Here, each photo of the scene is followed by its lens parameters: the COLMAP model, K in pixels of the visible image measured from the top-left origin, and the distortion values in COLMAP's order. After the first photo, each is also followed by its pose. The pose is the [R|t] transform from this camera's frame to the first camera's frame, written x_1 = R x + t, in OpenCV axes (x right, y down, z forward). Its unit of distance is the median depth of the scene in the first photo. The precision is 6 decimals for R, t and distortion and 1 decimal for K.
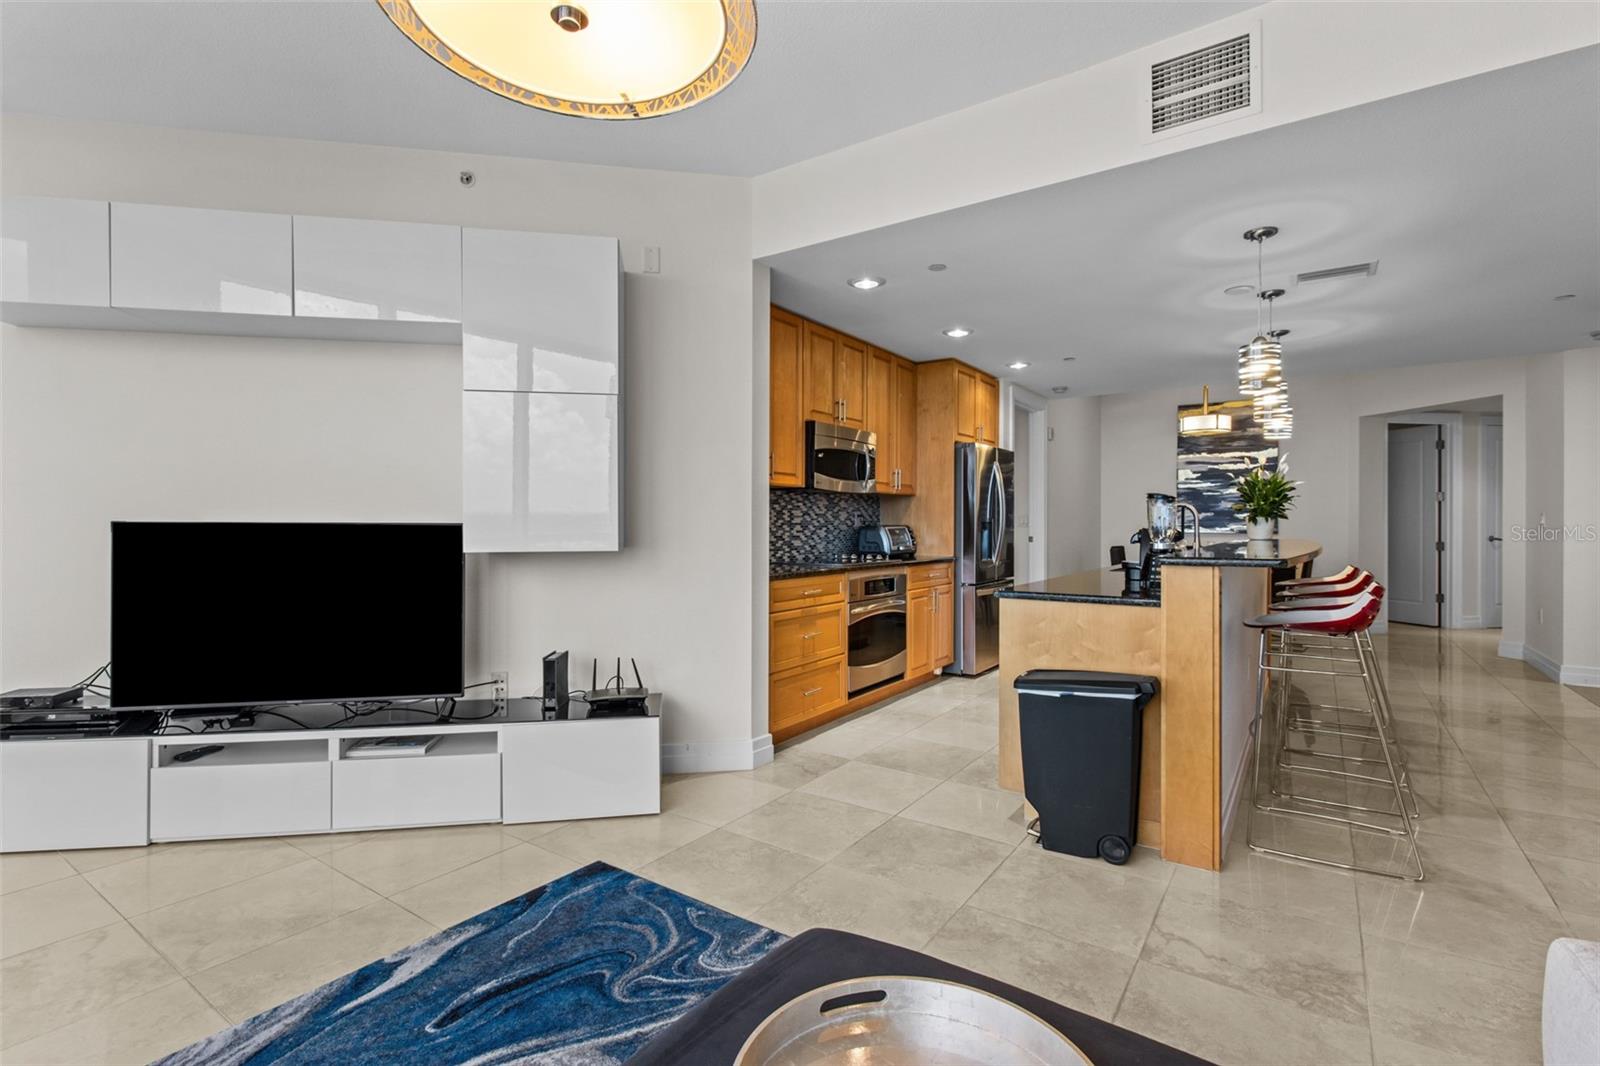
lens RADIAL K [[747.2, 0, 809.5], [0, 747.2, 528.8], [0, 0, 1]] dist [-0.000942, -0.000119]
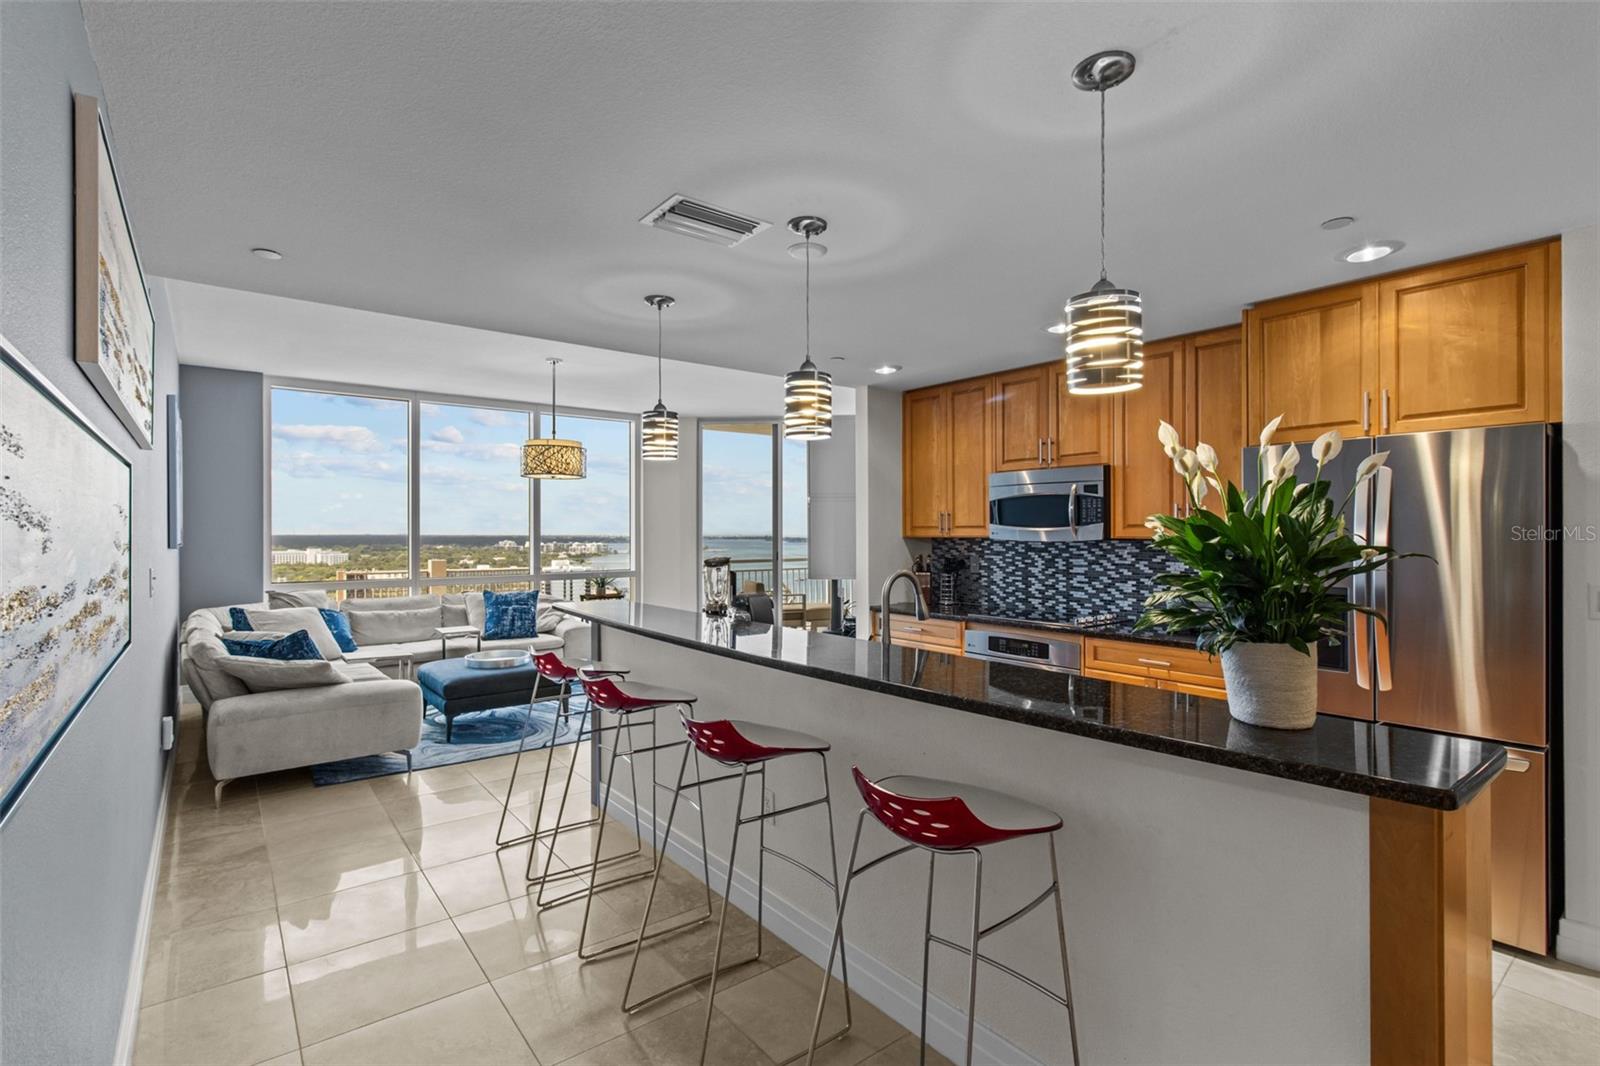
lens RADIAL K [[747.2, 0, 809.5], [0, 747.2, 528.8], [0, 0, 1]] dist [-0.000942, -0.000119]
pose [[-0.294282, -0.002853, -0.955714, 0.972845], [-0.002896, 0.999994, -0.002093, -0.059922], [0.955714, 0.002152, -0.294288, 0.973883]]
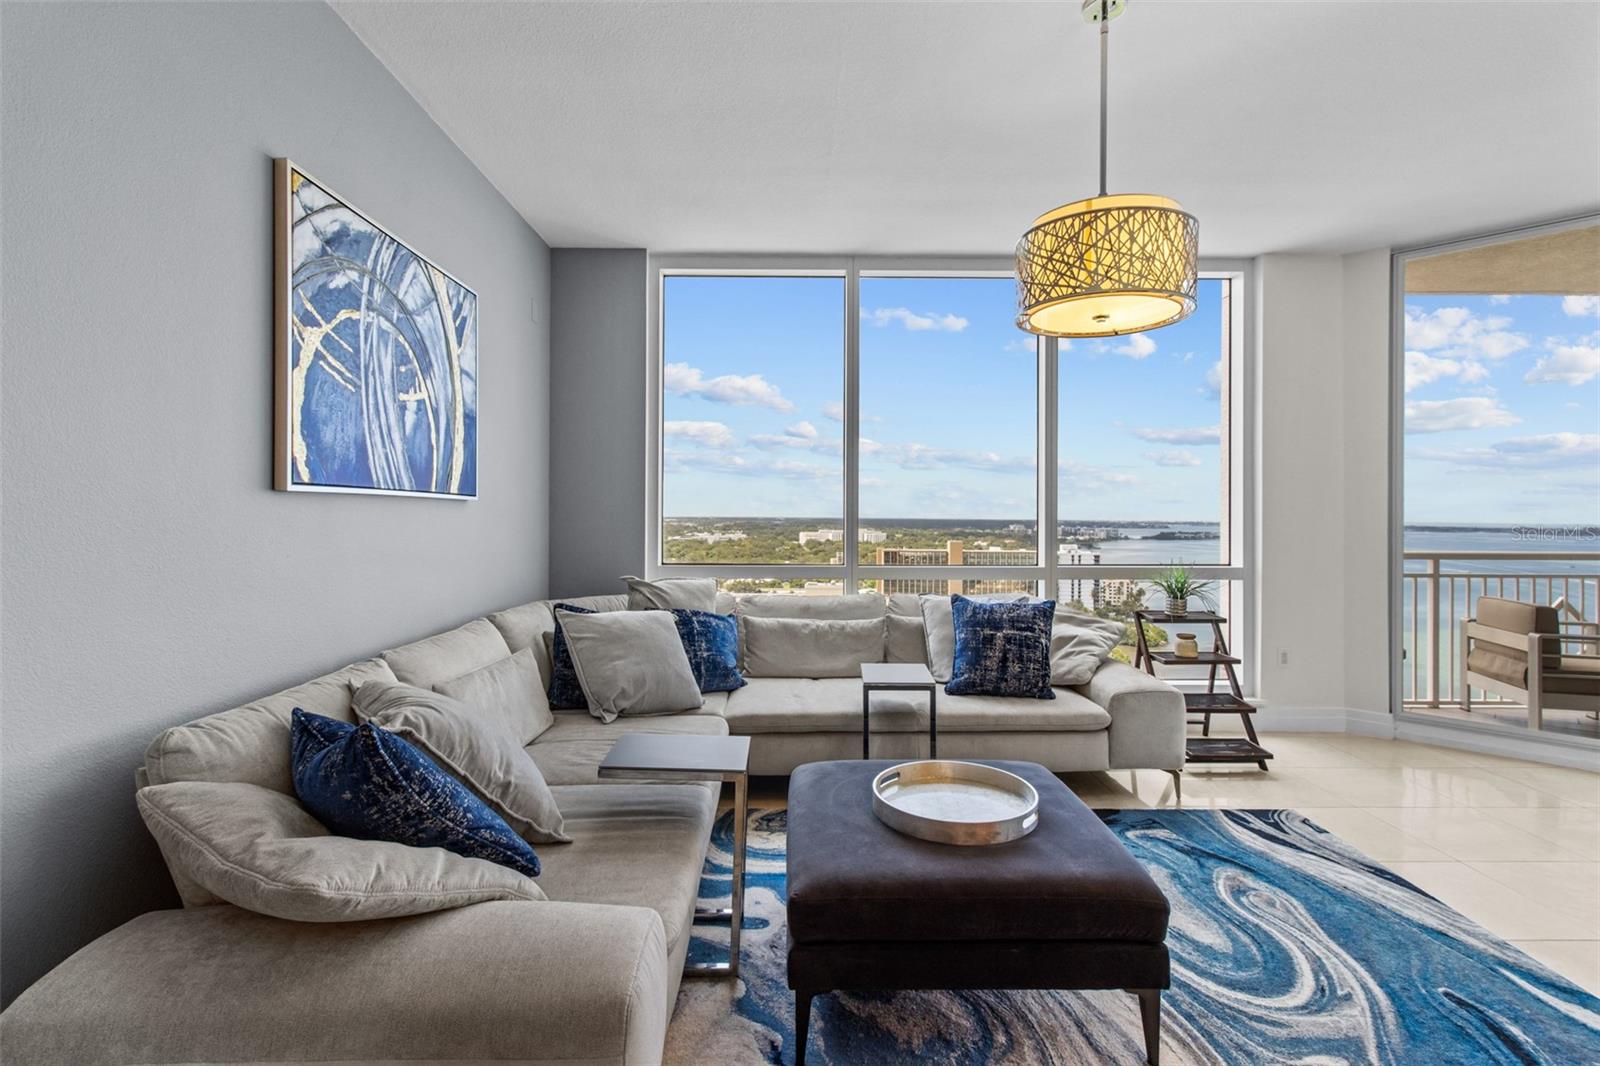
lens RADIAL K [[733.5, 0, 805.9], [0, 733.5, 513.1], [0, 0, 1]] dist [0.000225, -0.000016]
pose [[-0.821252, -0.005268, -0.570542, 0.352565], [-0.006918, 0.999976, 0.000725, -0.026184], [0.570524, 0.004543, -0.821268, 0.495443]]
